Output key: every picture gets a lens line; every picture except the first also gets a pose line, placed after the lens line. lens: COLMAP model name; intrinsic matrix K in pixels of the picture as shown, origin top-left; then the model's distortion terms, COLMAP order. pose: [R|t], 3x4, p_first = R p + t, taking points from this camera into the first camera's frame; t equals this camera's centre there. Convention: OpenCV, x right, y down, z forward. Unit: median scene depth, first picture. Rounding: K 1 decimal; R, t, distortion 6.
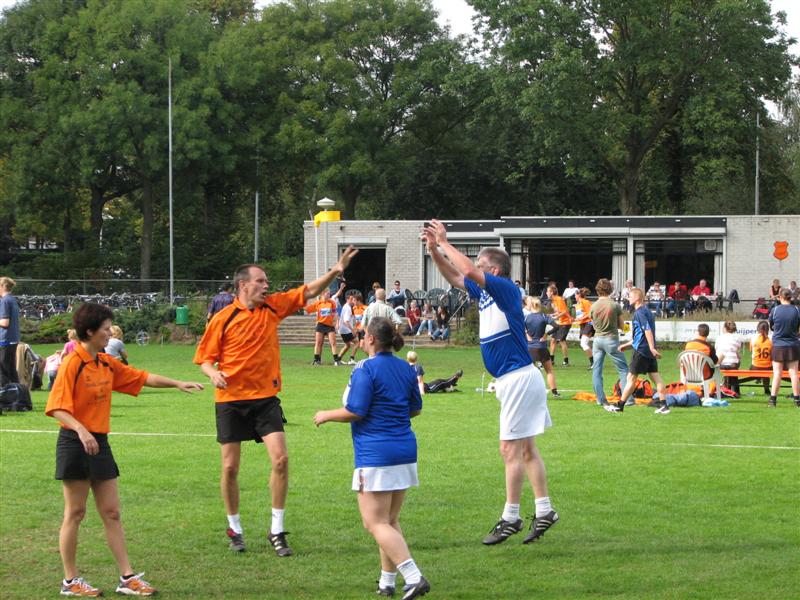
lens RADIAL K [[2619.4, 0, 392.6], [0, 2619.4, 296.7], [0, 0, 1]] dist [0.256571, 0.000000]
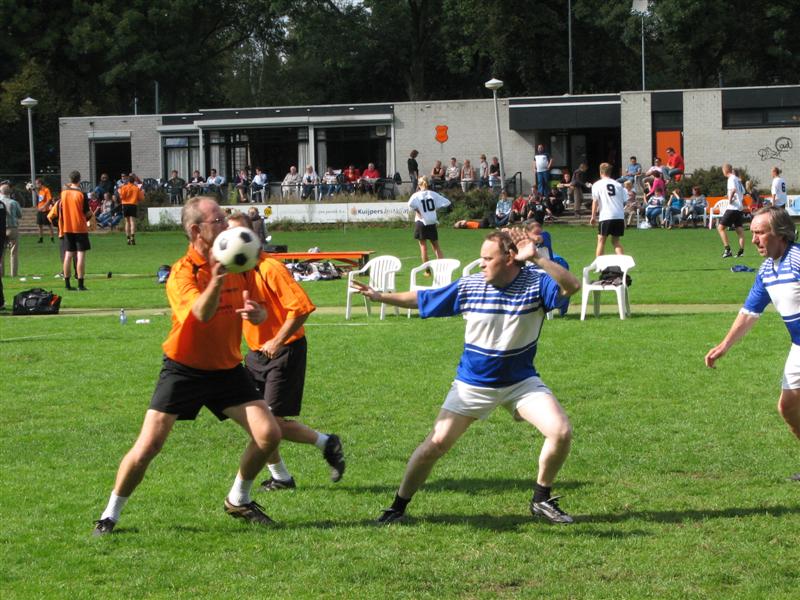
lens RADIAL K [[2619.4, 0, 400.5], [0, 2619.4, 299.3], [0, 0, 1]] dist [0.256571, 0.000000]
pose [[0.990770, -0.023326, -0.133531, 0.265609], [0.029646, 0.998522, 0.045540, 0.000528], [0.132271, -0.049079, 0.989998, -0.061600]]
